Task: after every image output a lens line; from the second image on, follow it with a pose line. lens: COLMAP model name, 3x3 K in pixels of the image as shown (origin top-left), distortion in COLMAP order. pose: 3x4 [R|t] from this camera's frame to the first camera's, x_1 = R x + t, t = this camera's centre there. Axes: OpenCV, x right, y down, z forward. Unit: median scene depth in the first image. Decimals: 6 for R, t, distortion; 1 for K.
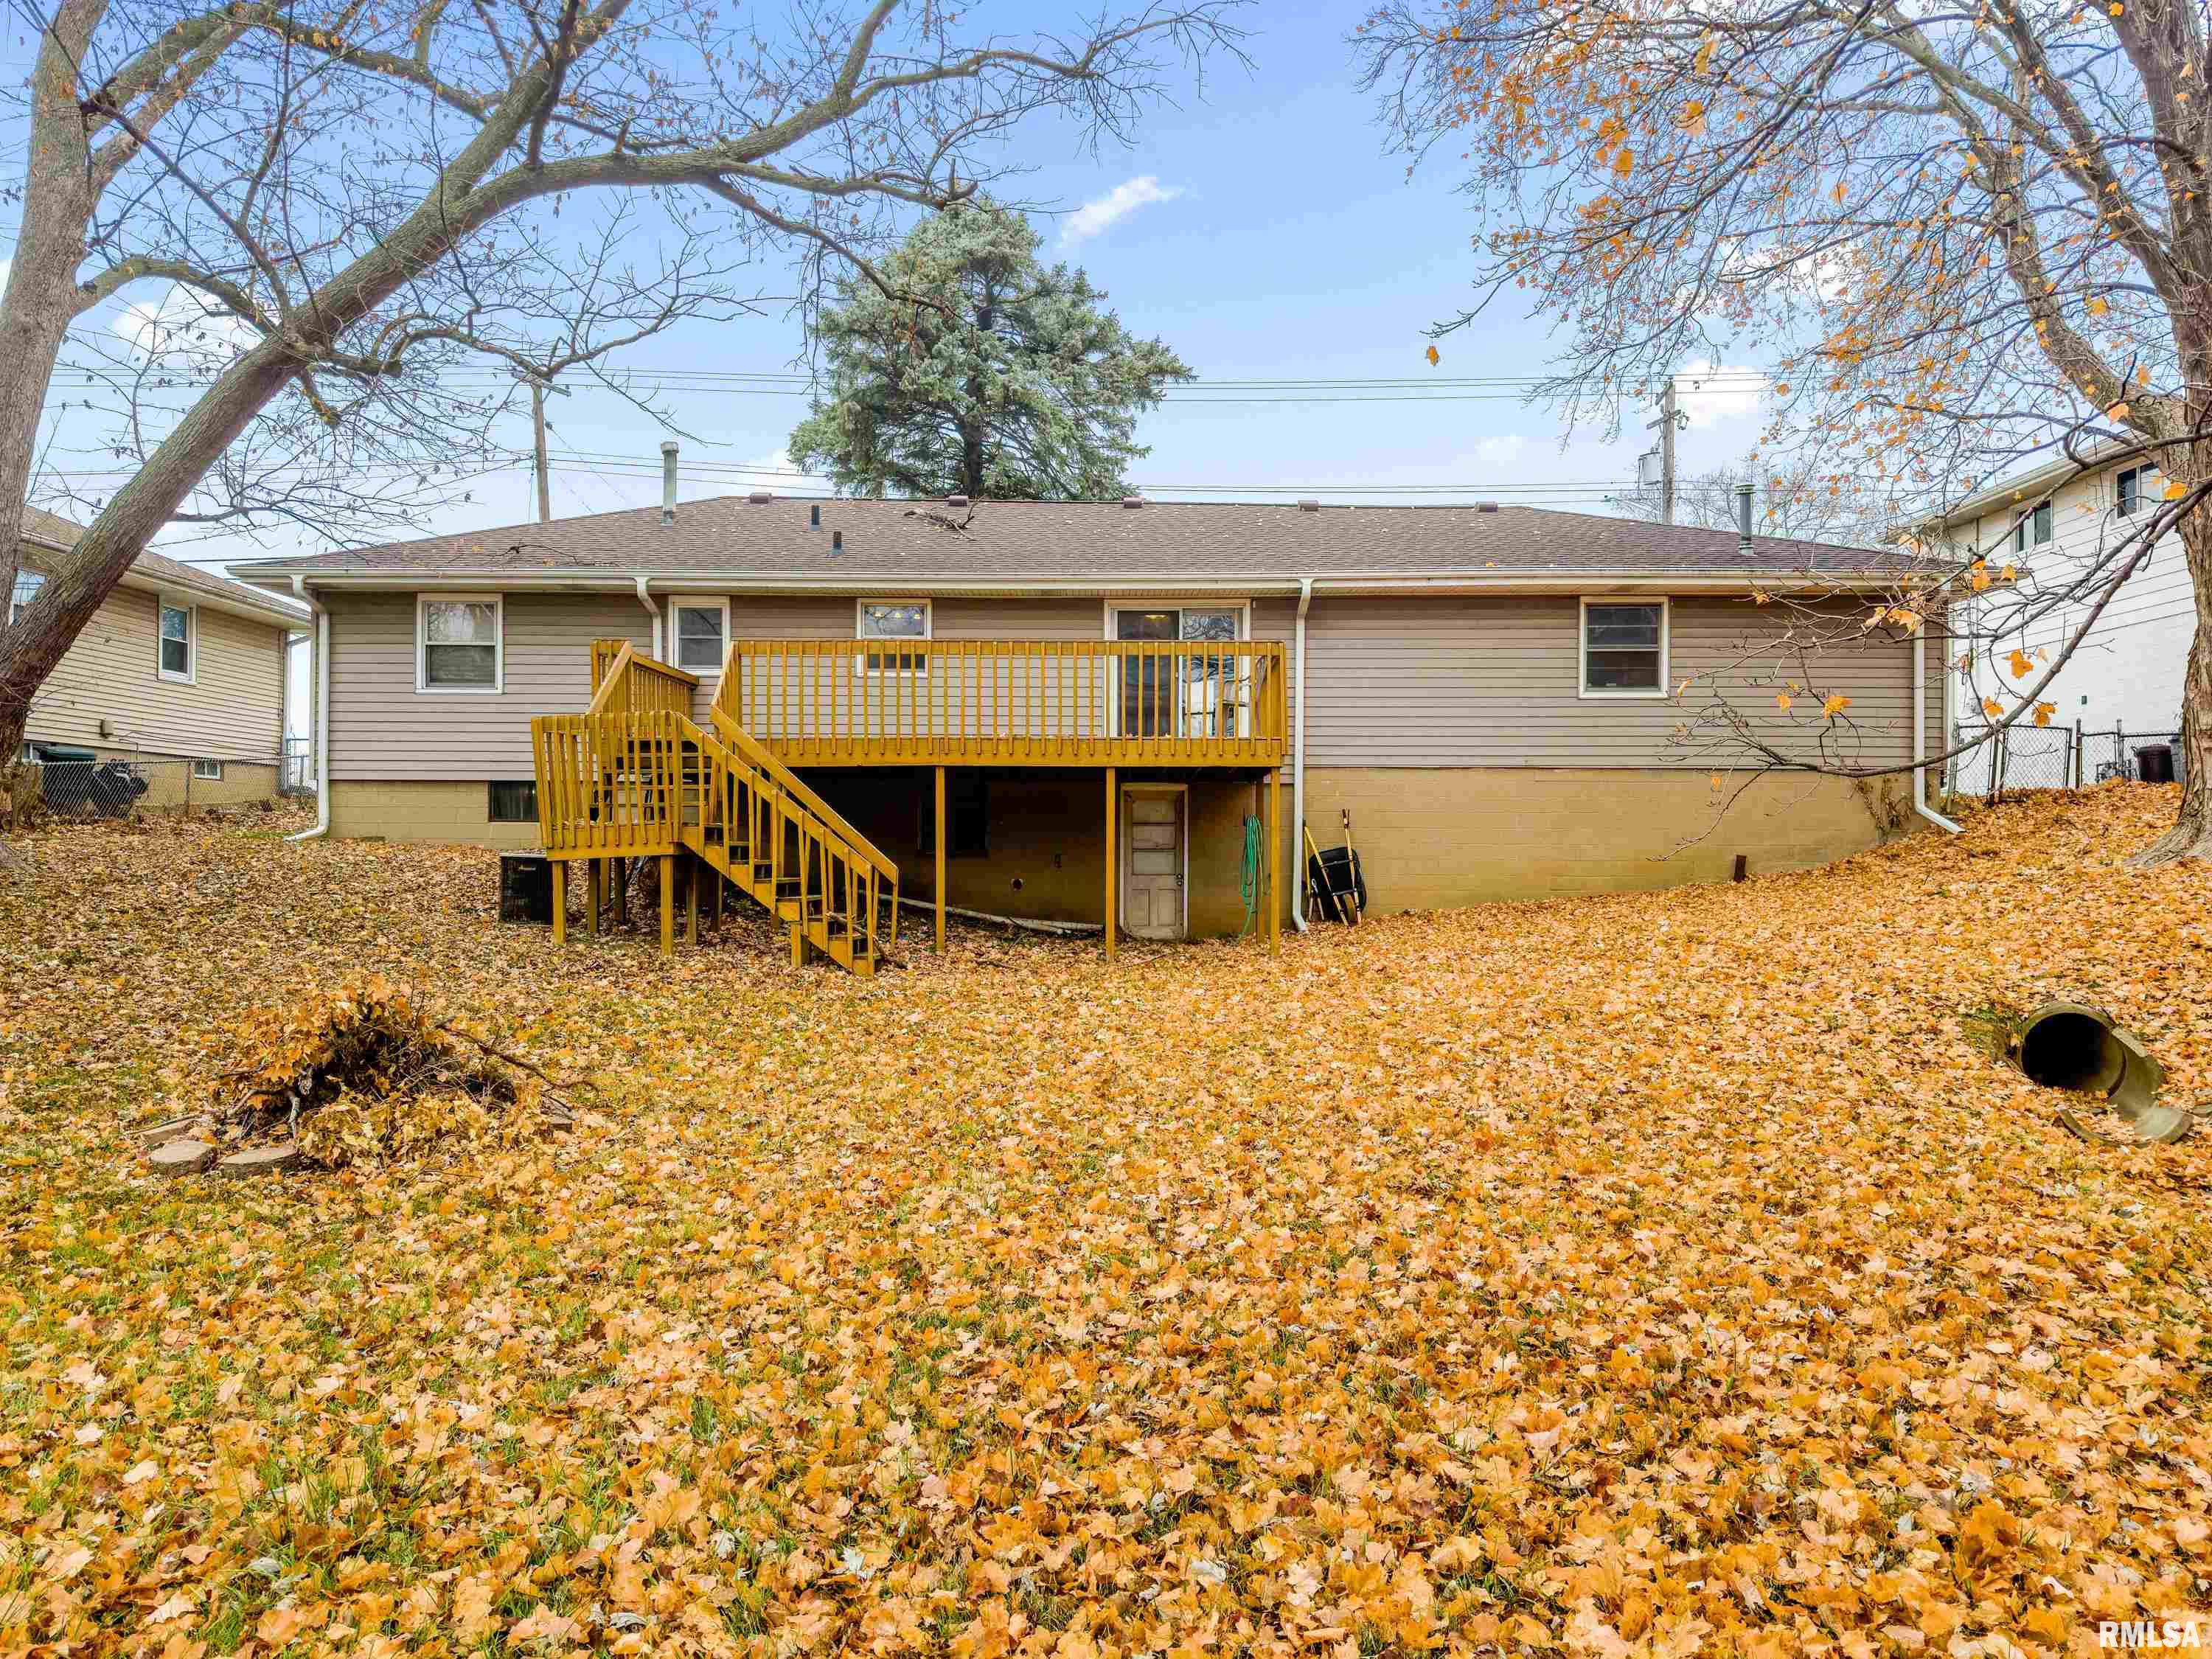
lens RADIAL K [[1573.5, 0, 1106.8], [0, 1573.5, 839.9], [0, 0, 1]] dist [0.058366, -0.006422]
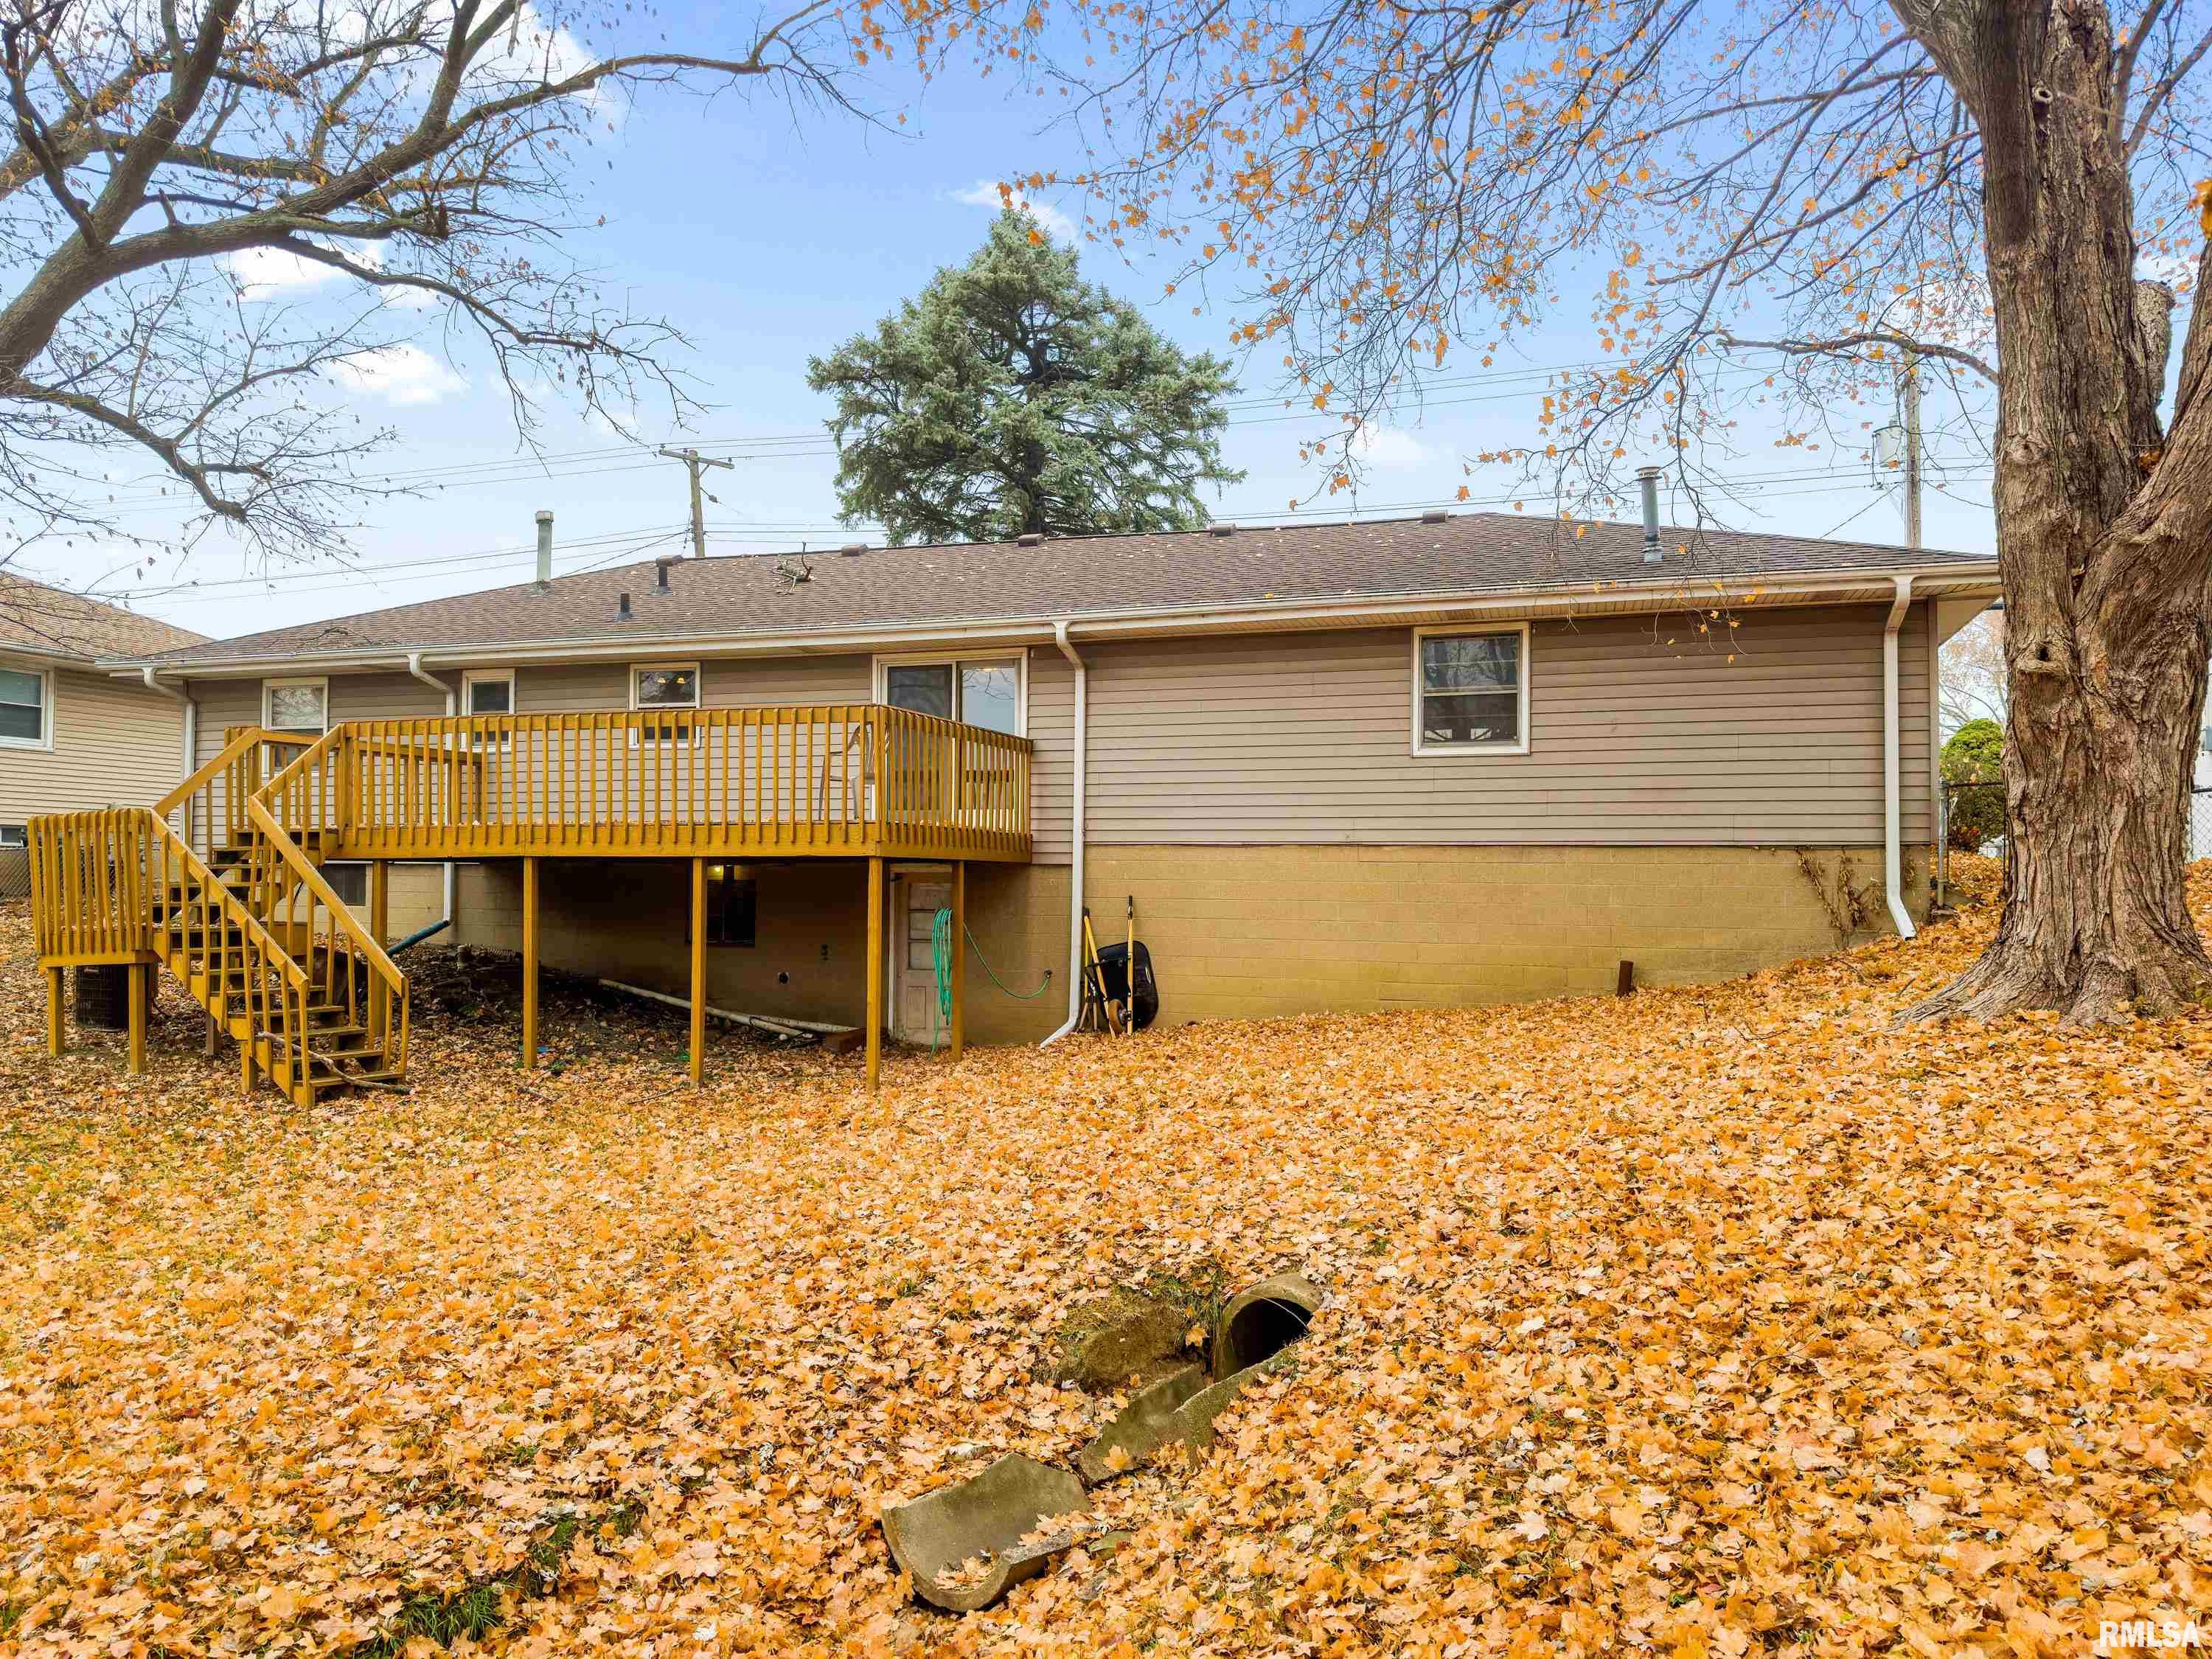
lens RADIAL K [[1573.5, 0, 1106.3], [0, 1573.5, 825.6], [0, 0, 1]] dist [0.058366, -0.006422]
pose [[0.947285, -0.008795, -0.320270, 0.404451], [-0.000933, 0.999543, -0.030210, -0.031229], [0.320390, 0.028916, 0.946844, 0.210925]]
